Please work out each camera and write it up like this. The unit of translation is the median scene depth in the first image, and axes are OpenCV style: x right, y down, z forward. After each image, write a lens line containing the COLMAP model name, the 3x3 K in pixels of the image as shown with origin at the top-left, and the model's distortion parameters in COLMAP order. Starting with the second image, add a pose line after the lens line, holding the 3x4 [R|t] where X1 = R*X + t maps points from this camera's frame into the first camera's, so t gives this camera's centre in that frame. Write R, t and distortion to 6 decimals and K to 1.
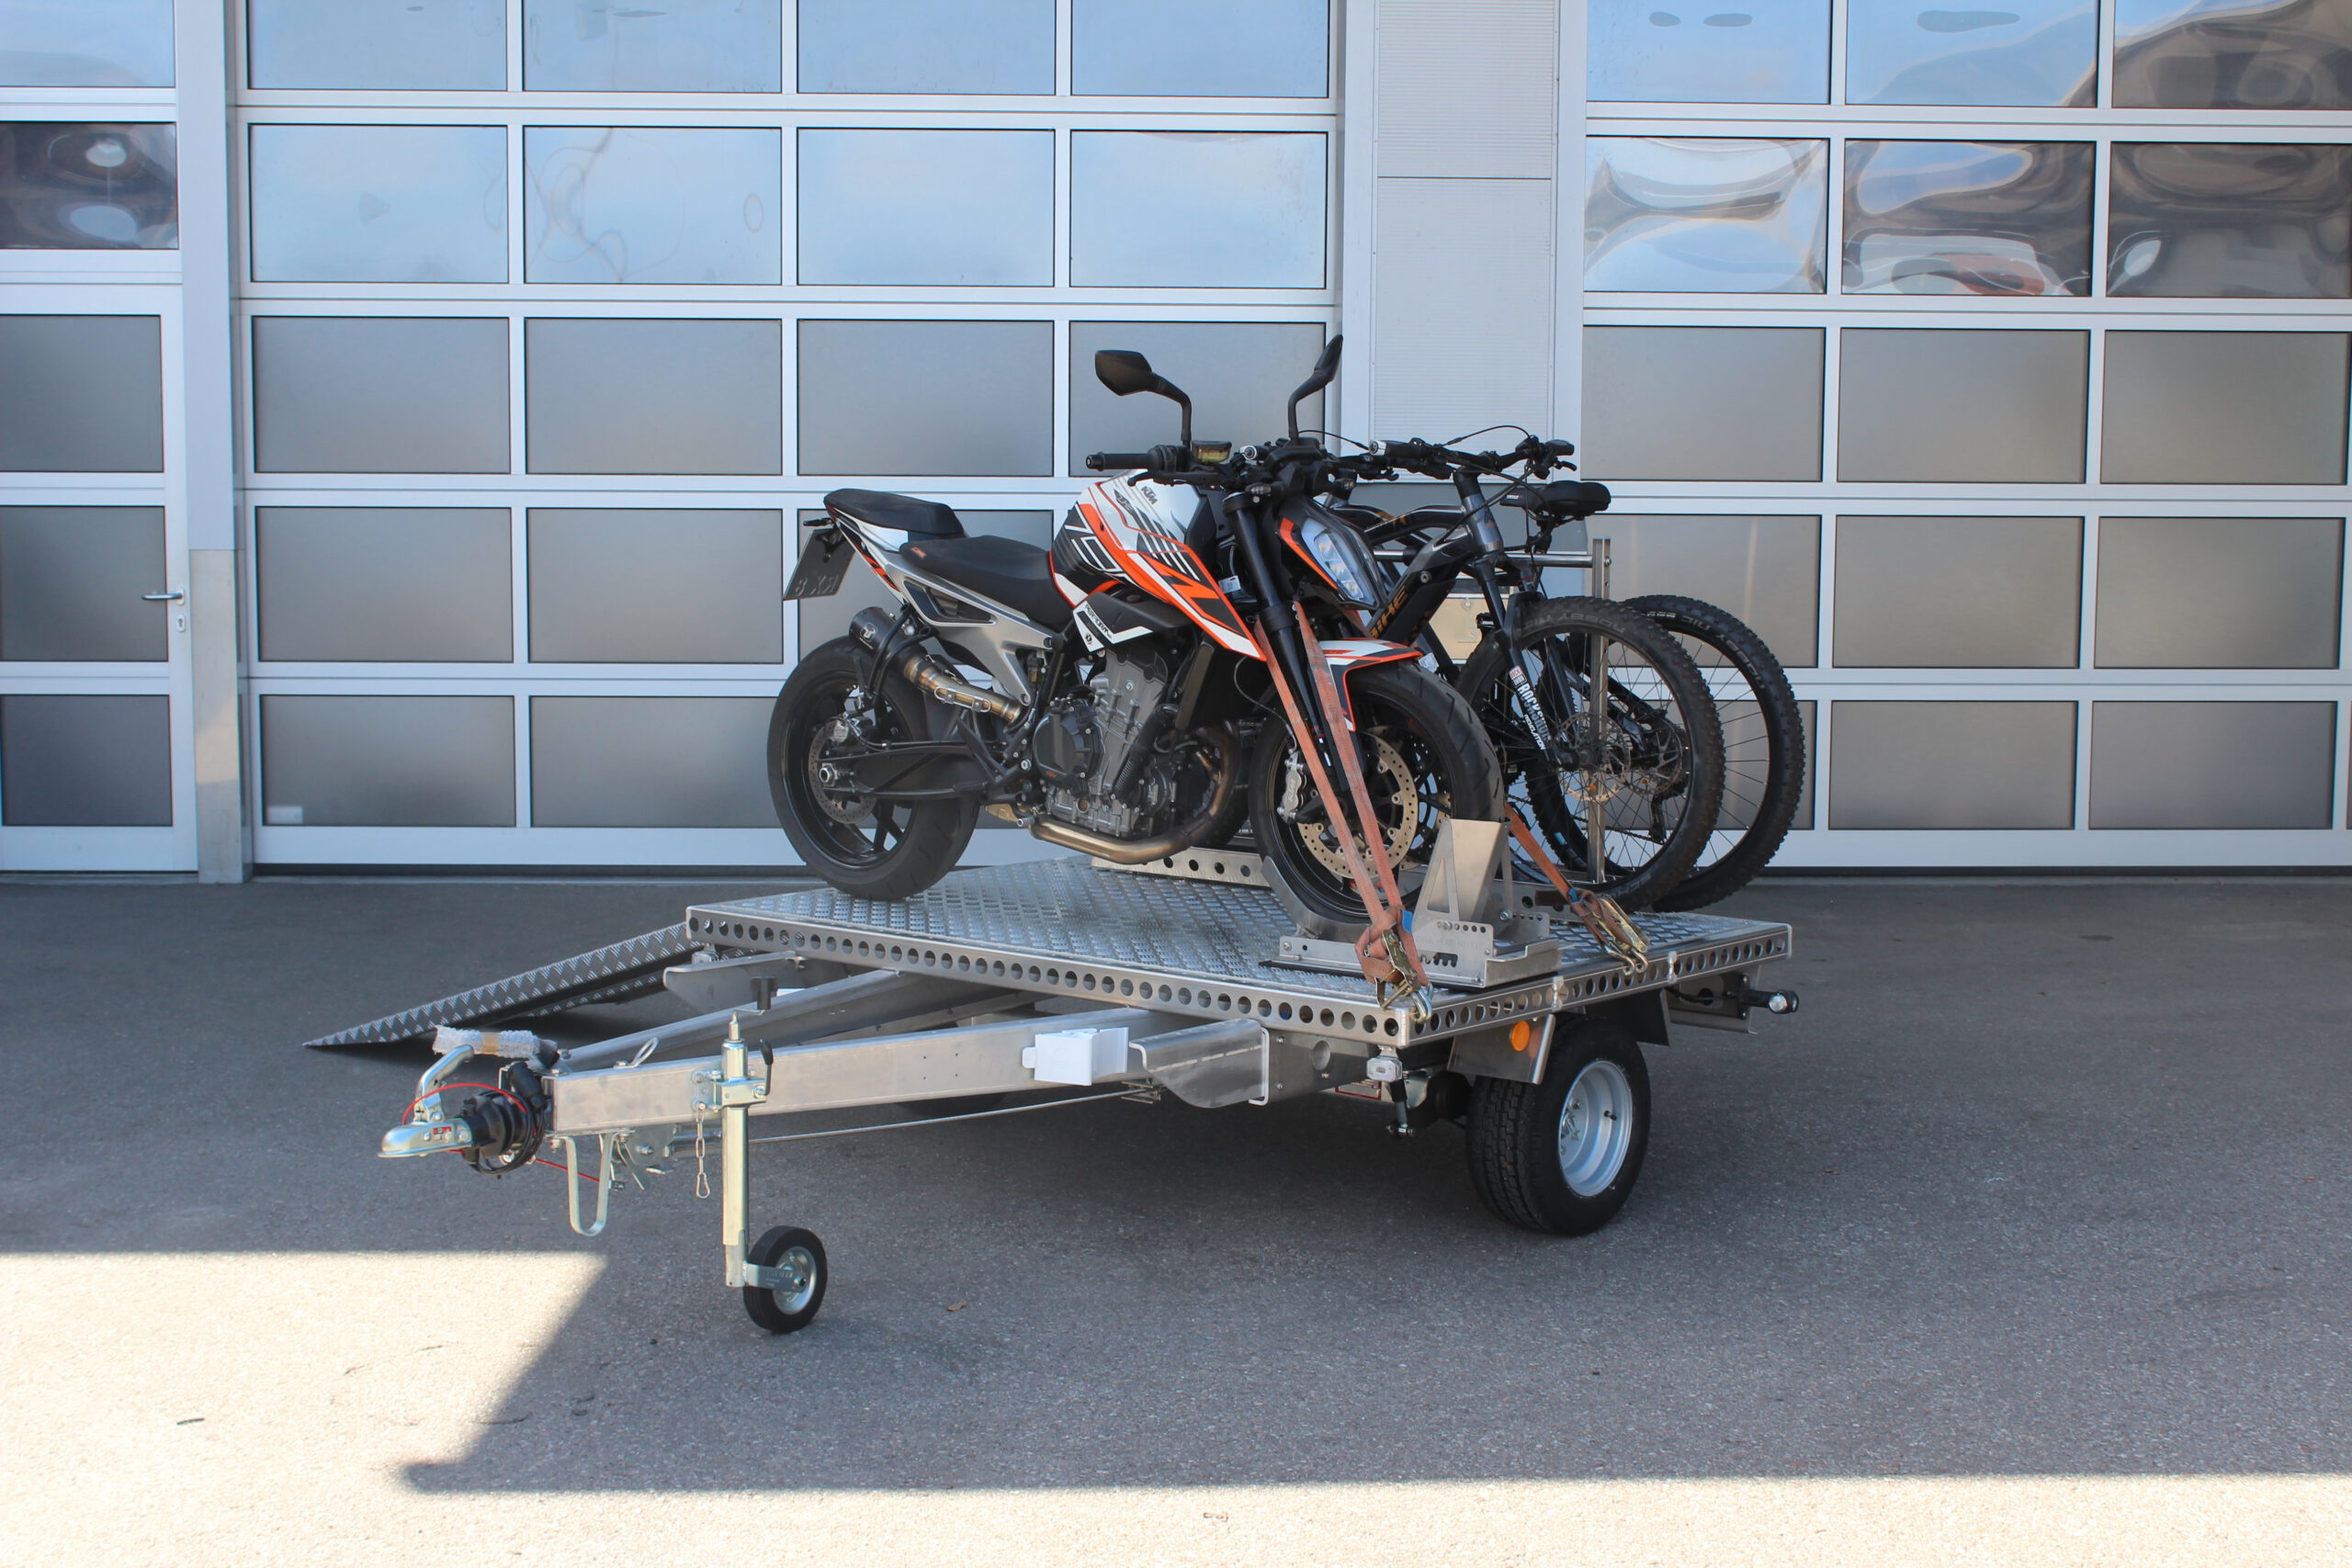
lens RADIAL K [[3159.4, 0, 1125.0], [0, 3159.4, 780.1], [0, 0, 1]] dist [-0.081261, 0.172383]
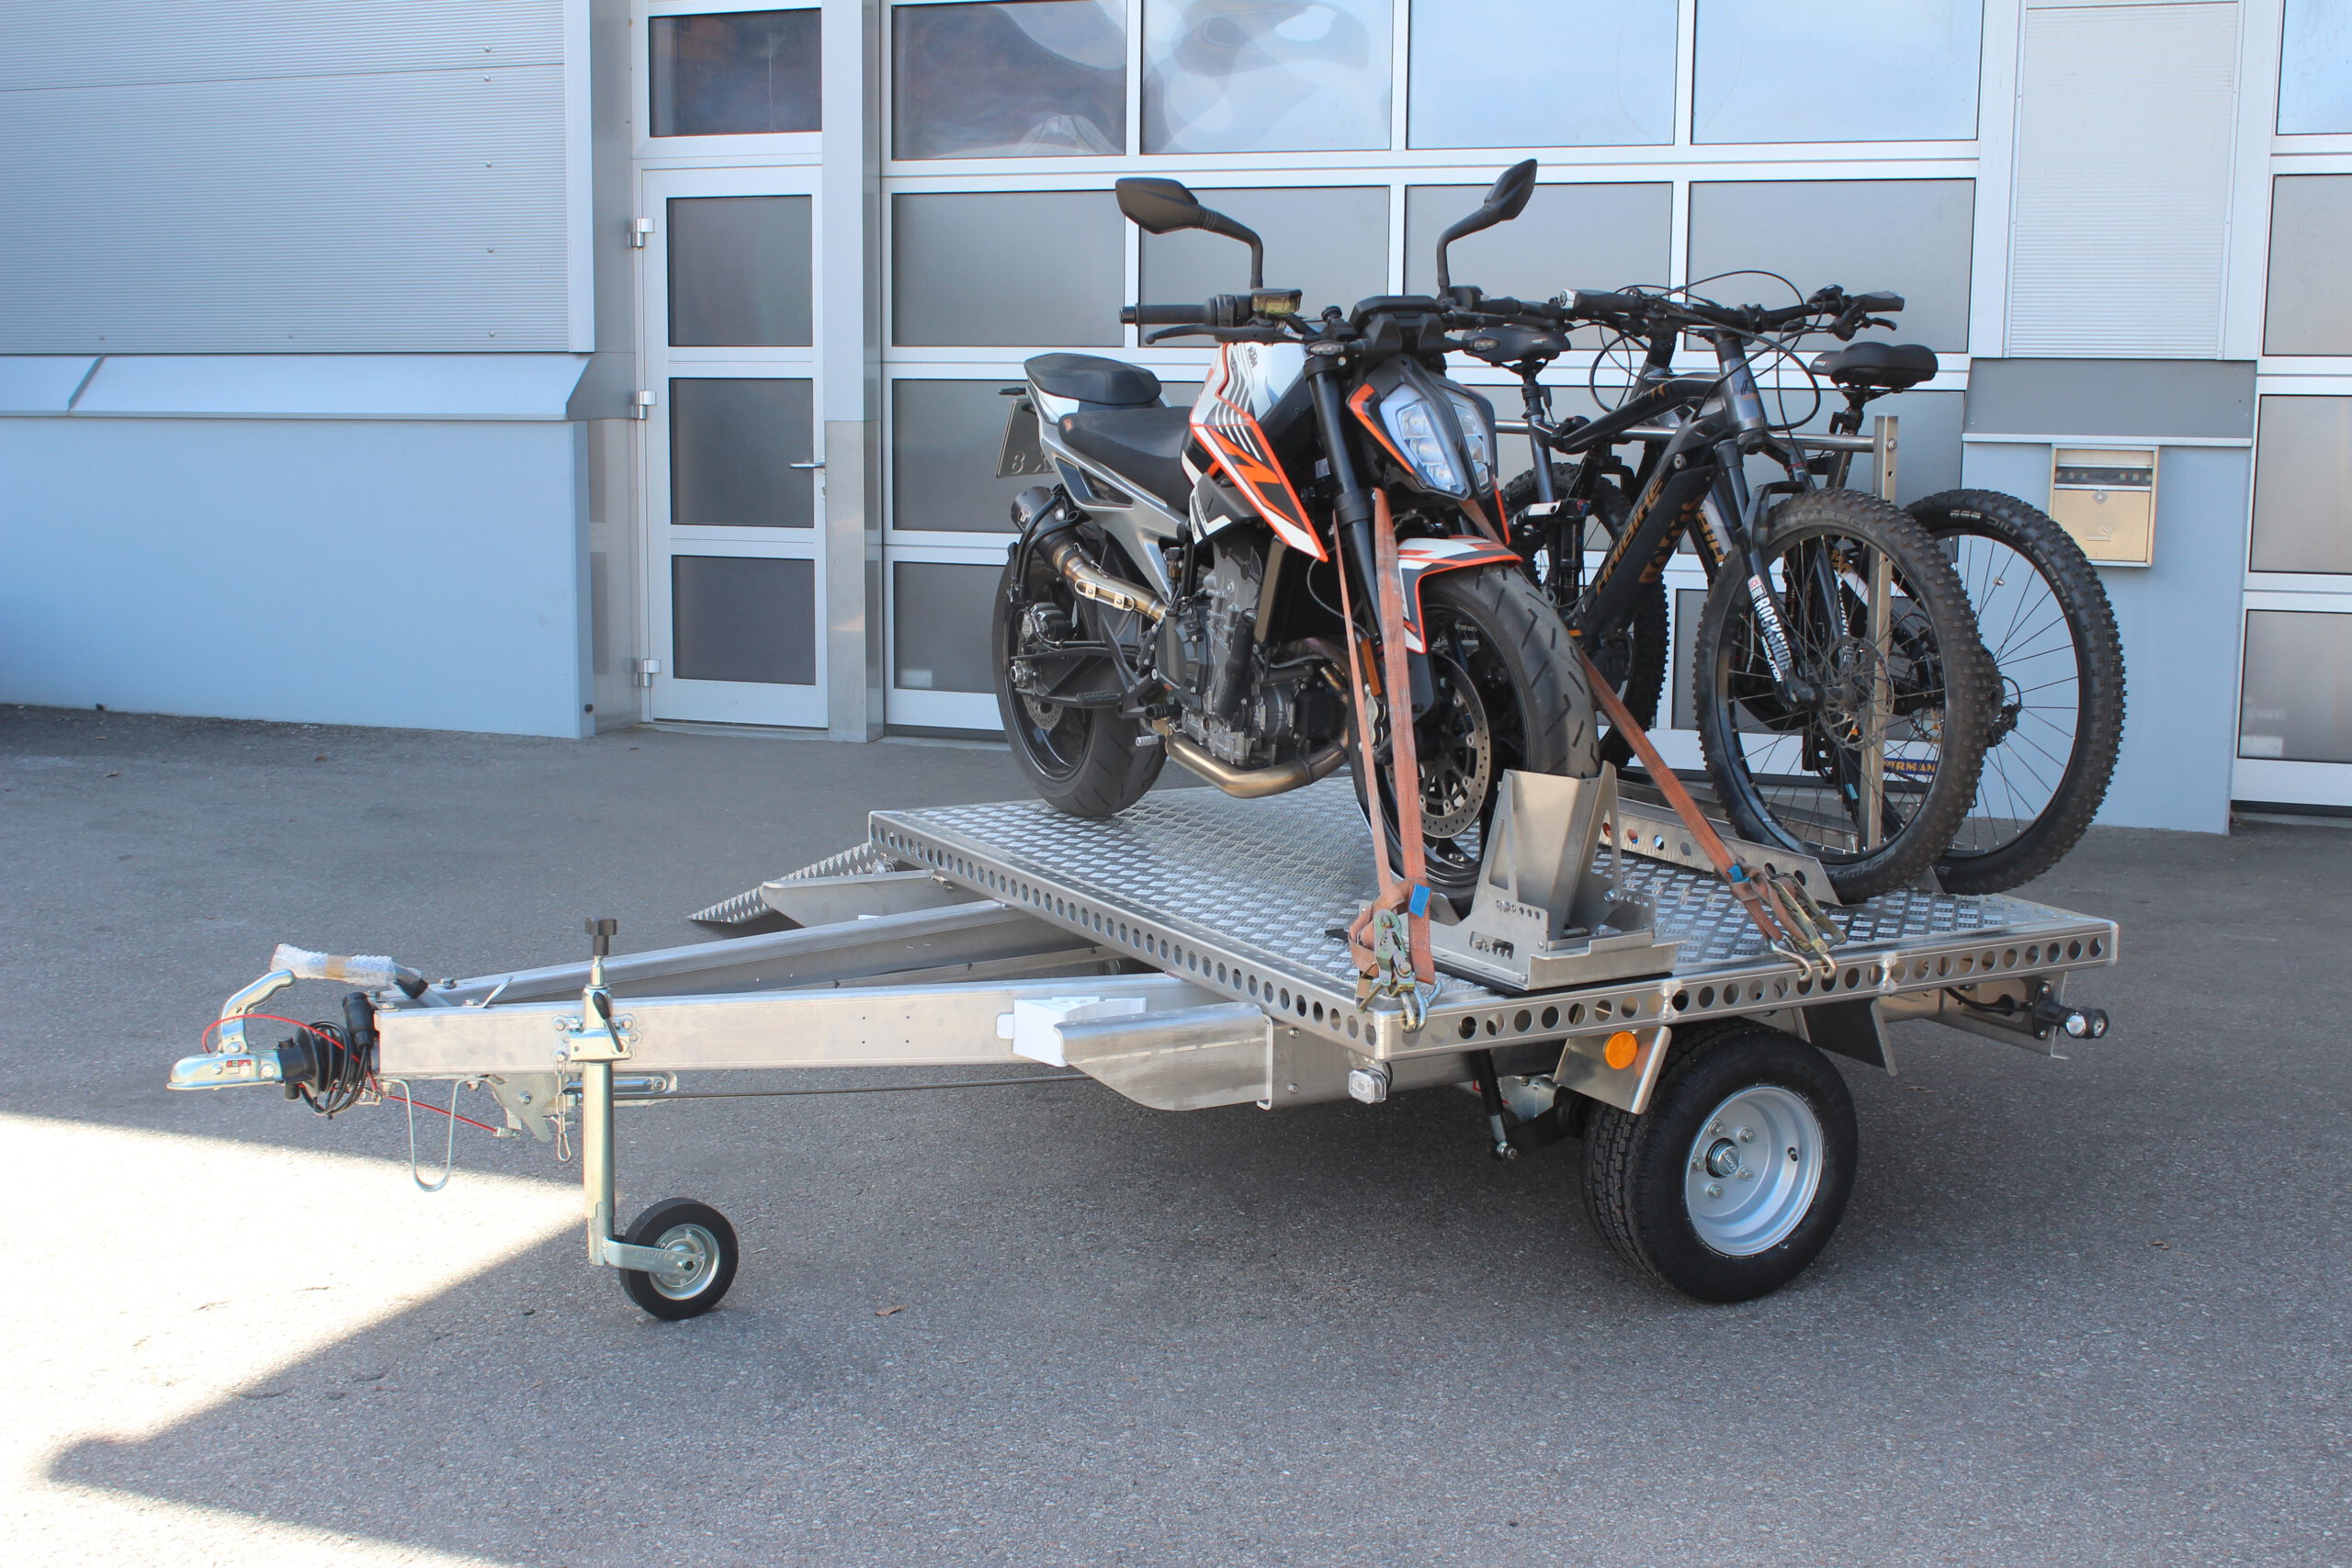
lens RADIAL K [[2794.0, 0, 1138.8], [0, 2794.0, 789.5], [0, 0, 1]] dist [-0.114991, 0.179307]
pose [[0.922214, 0.057447, -0.382389, 0.265883], [-0.036174, 0.997383, 0.062599, -0.021630], [0.384985, -0.043898, 0.921878, 0.309354]]
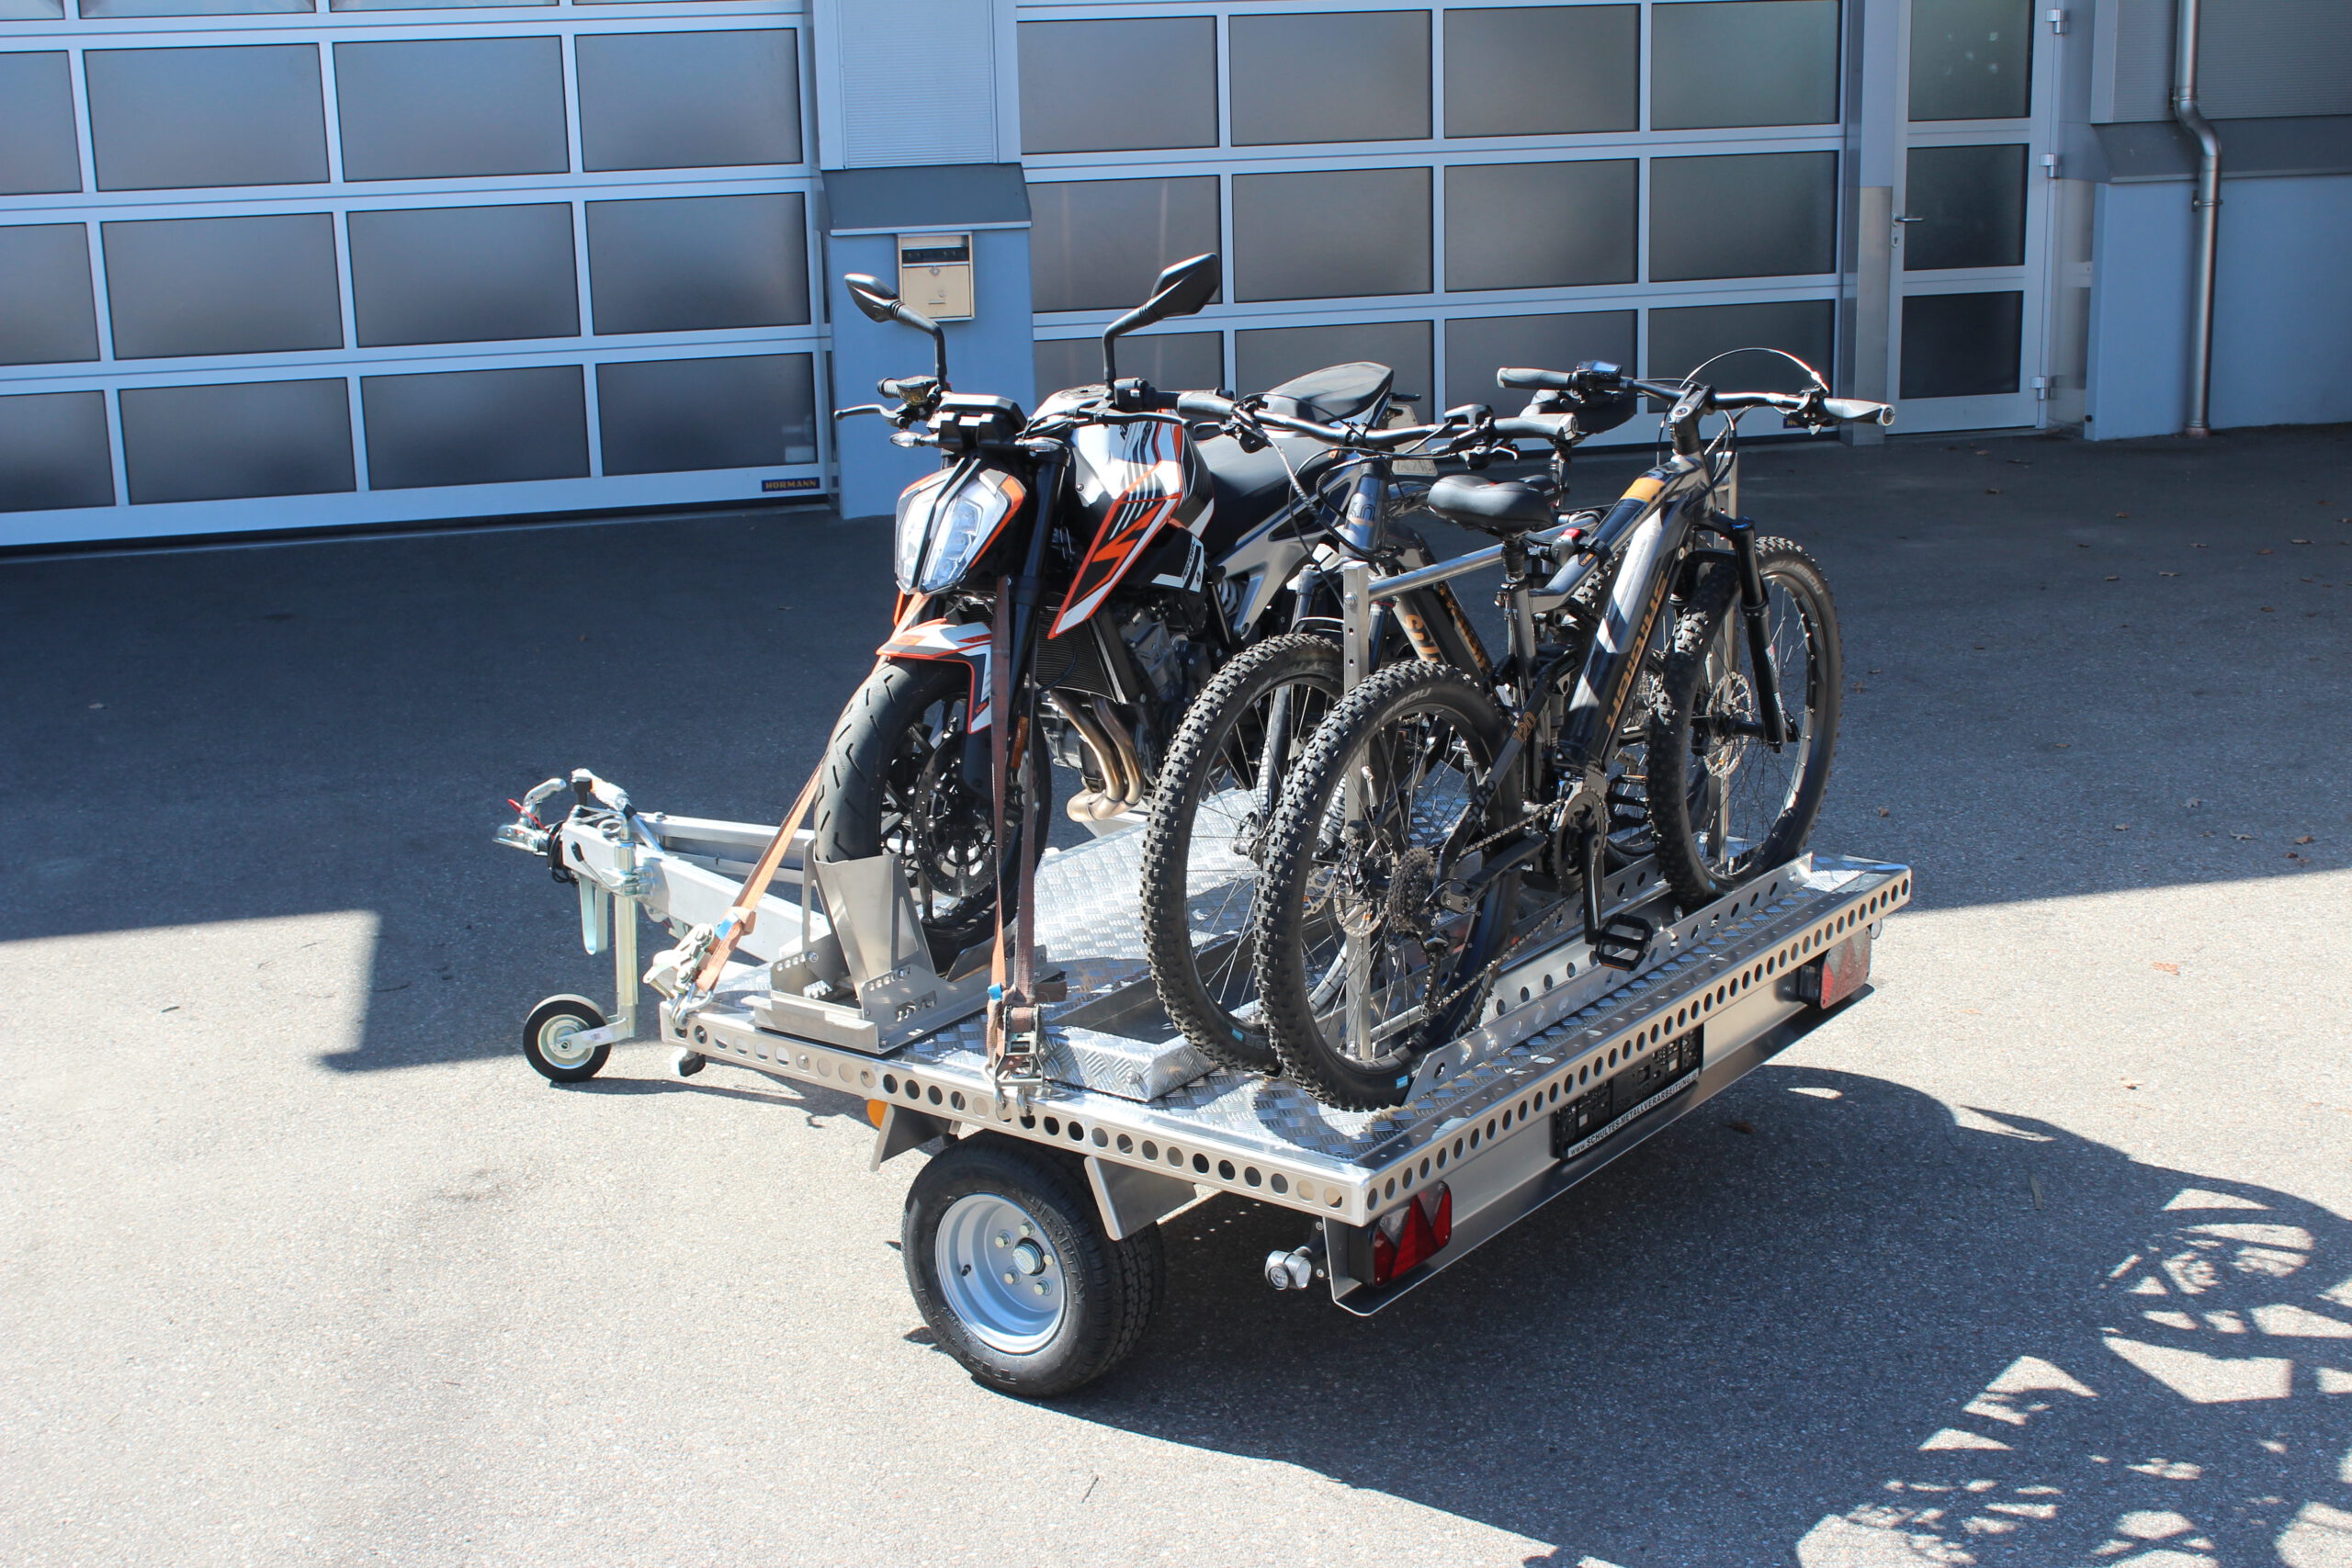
lens RADIAL K [[3332.3, 0, 1166.7], [0, 3332.3, 815.0], [0, 0, 1]] dist [-0.062609, 0.136436]
pose [[0.976489, -0.081204, 0.199687, -0.121925], [0.049304, 0.985913, 0.159825, -0.081987], [-0.209852, -0.146222, 0.966737, -0.437264]]
